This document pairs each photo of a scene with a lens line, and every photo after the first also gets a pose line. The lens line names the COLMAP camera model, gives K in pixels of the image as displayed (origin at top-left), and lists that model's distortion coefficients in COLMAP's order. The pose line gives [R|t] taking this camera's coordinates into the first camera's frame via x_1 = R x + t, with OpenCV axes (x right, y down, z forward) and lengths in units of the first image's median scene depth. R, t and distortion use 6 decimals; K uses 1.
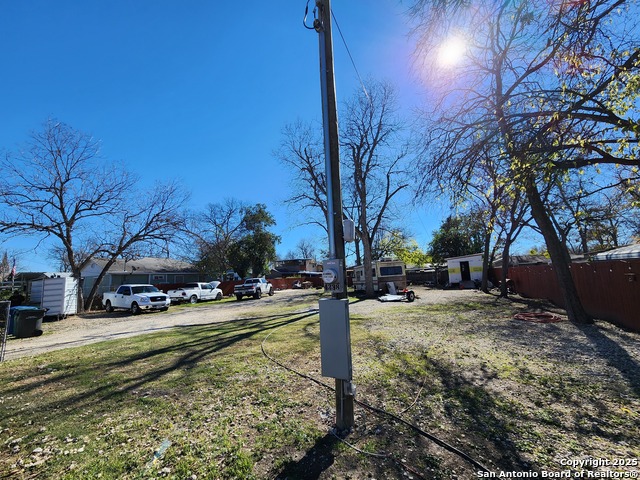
lens RADIAL K [[260.5, 0, 320.9], [0, 260.5, 239.2], [0, 0, 1]] dist [-0.007563, 0.001166]
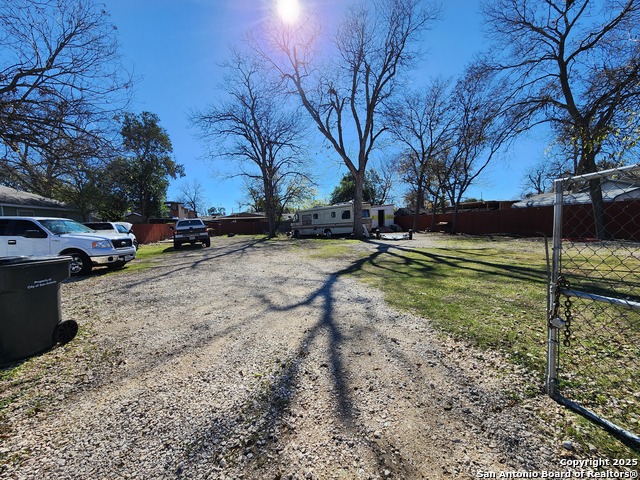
lens RADIAL K [[260.5, 0, 314.3], [0, 260.5, 239.8], [0, 0, 1]] dist [-0.007563, 0.001166]
pose [[0.814540, -0.019210, 0.579790, -0.466990], [-0.083754, 0.985086, 0.150303, 0.085340], [-0.574030, -0.170988, 0.800783, 0.278617]]
